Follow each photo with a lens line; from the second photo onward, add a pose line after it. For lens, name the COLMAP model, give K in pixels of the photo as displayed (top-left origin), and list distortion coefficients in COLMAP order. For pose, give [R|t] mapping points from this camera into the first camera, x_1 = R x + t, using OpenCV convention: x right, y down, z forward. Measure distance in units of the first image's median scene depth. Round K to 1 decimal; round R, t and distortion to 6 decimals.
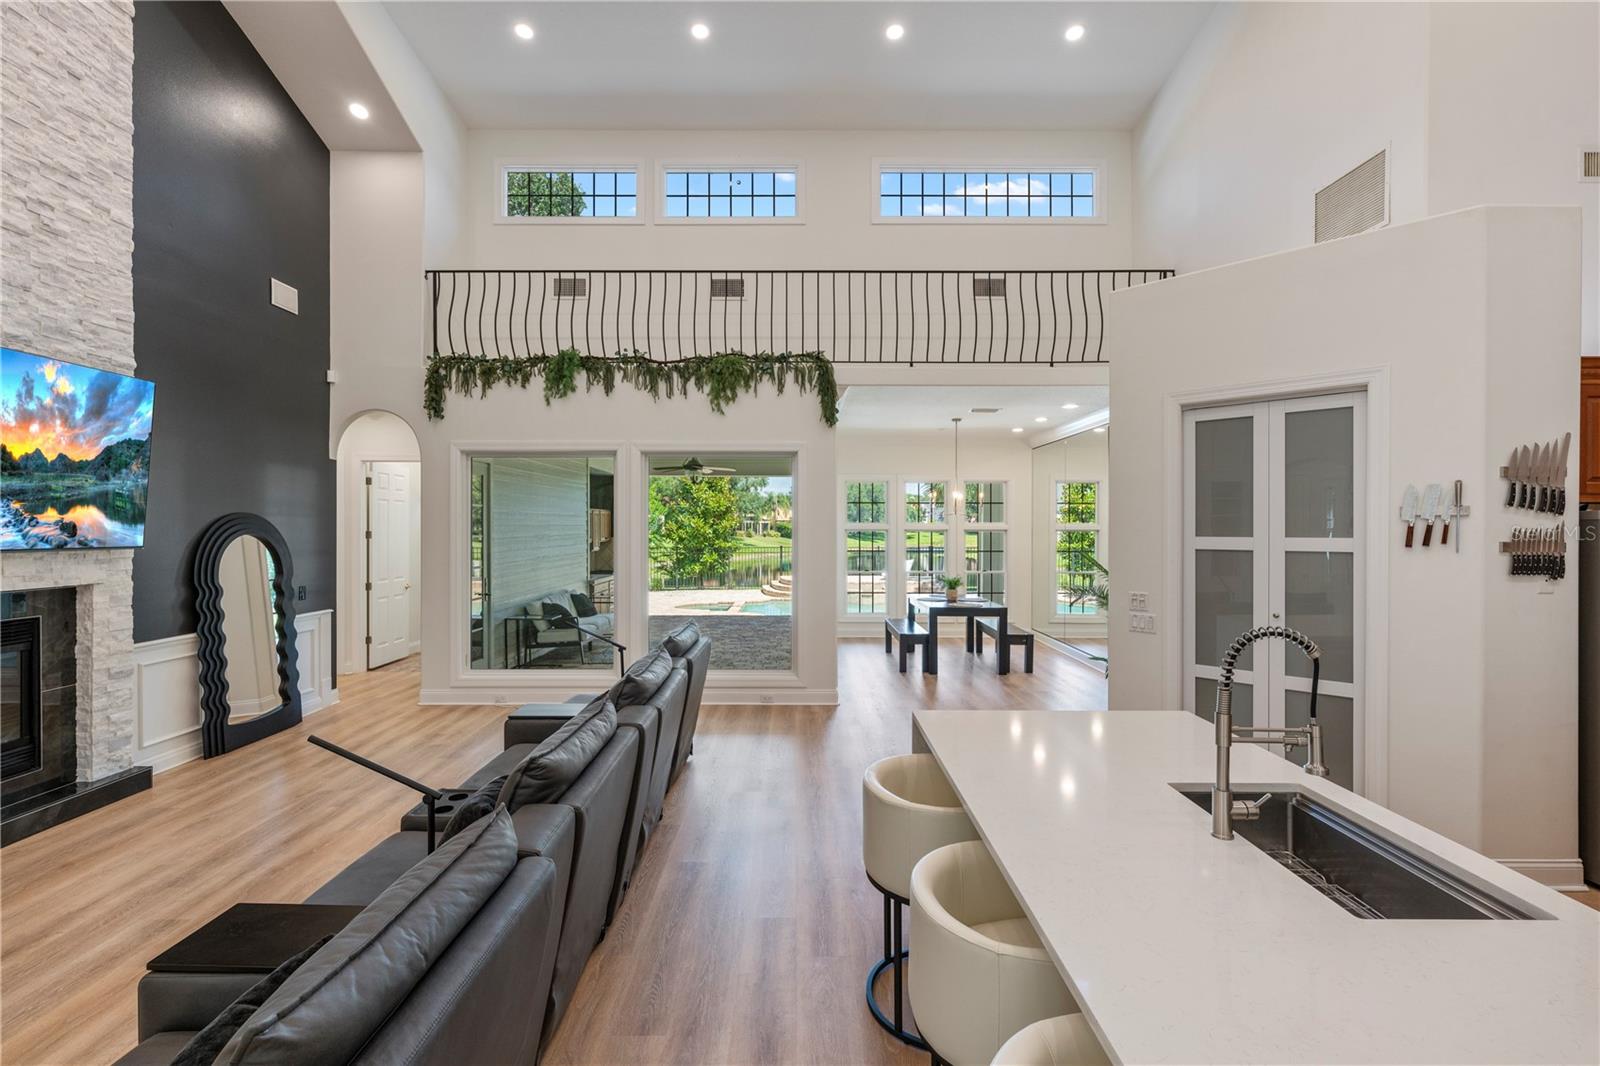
lens RADIAL K [[712.1, 0, 791.1], [0, 712.1, 528.9], [0, 0, 1]] dist [0.000118, 0.001058]
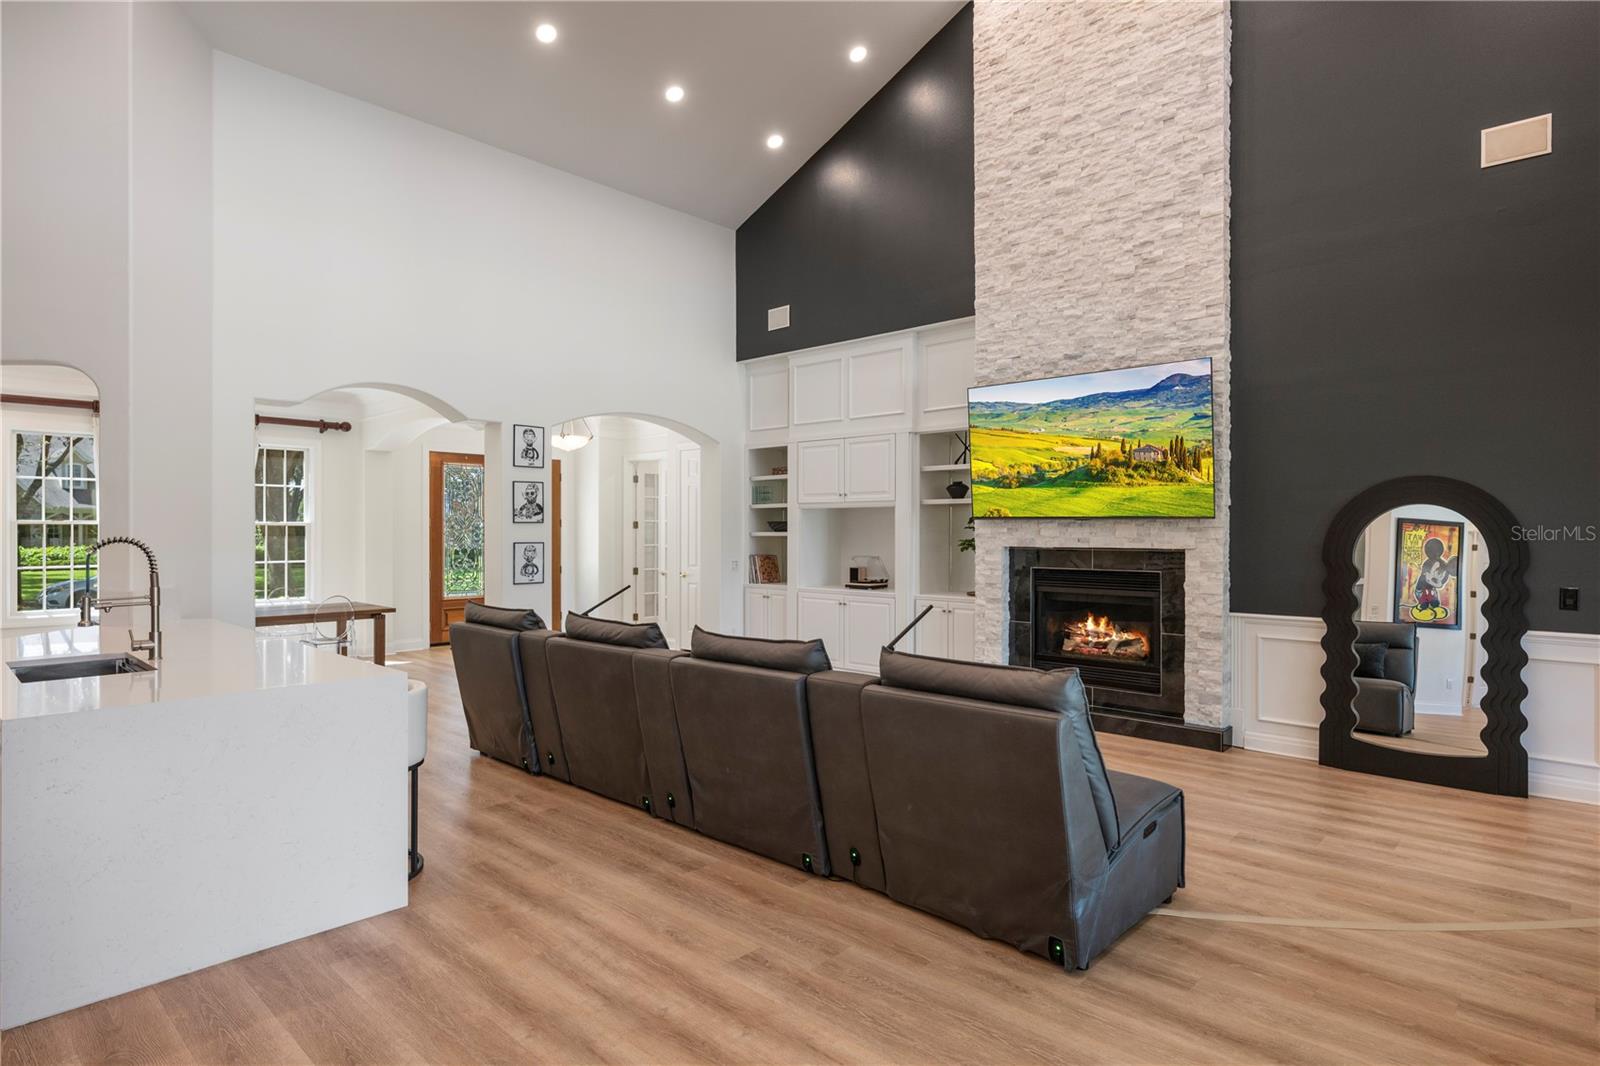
lens RADIAL K [[856.2, 0, 797.8], [0, 856.2, 530.0], [0, 0, 1]] dist [-0.004472, 0.005101]
pose [[-0.680235, -0.001346, -0.732993, 0.311244], [-0.002170, 0.999998, 0.000178, 0.033482], [0.732991, 0.001712, -0.680236, 1.034150]]
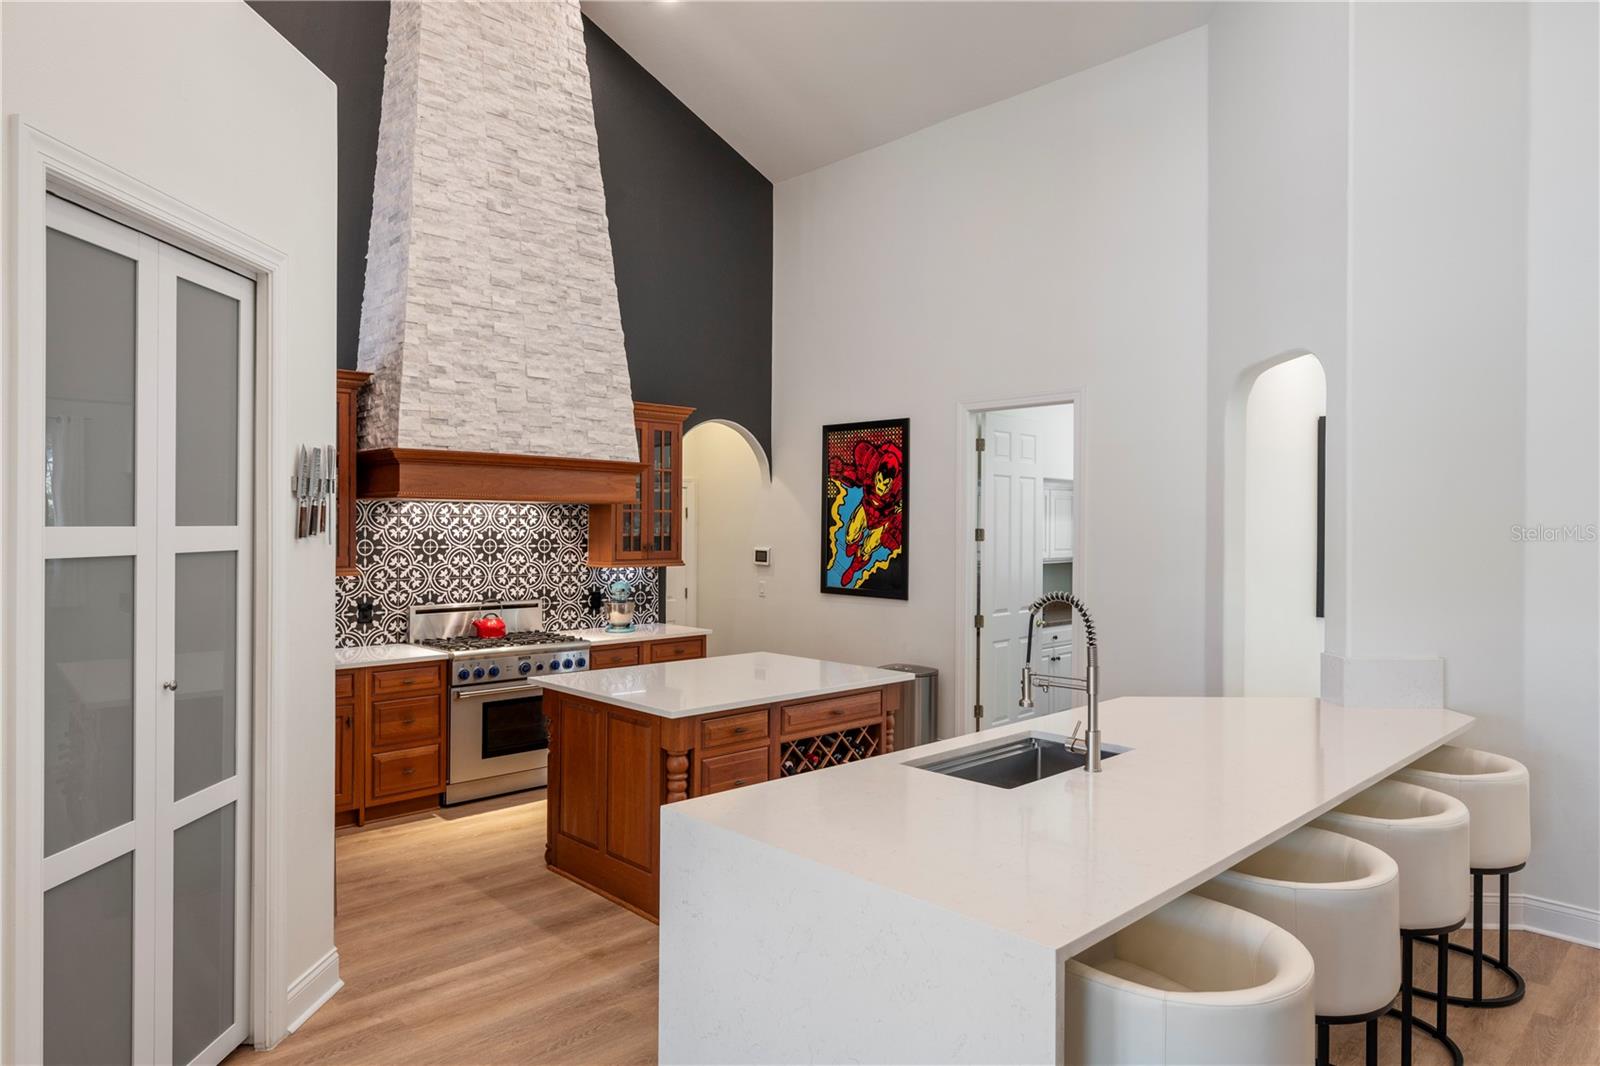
lens RADIAL K [[967.1, 0, 791.5], [0, 967.1, 527.3], [0, 0, 1]] dist [0.000309, -0.002086]
pose [[-0.693639, -0.006345, 0.720294, -0.057519], [-0.004208, 0.999980, 0.004757, 0.004759], [-0.720310, 0.000269, -0.693652, 0.726946]]
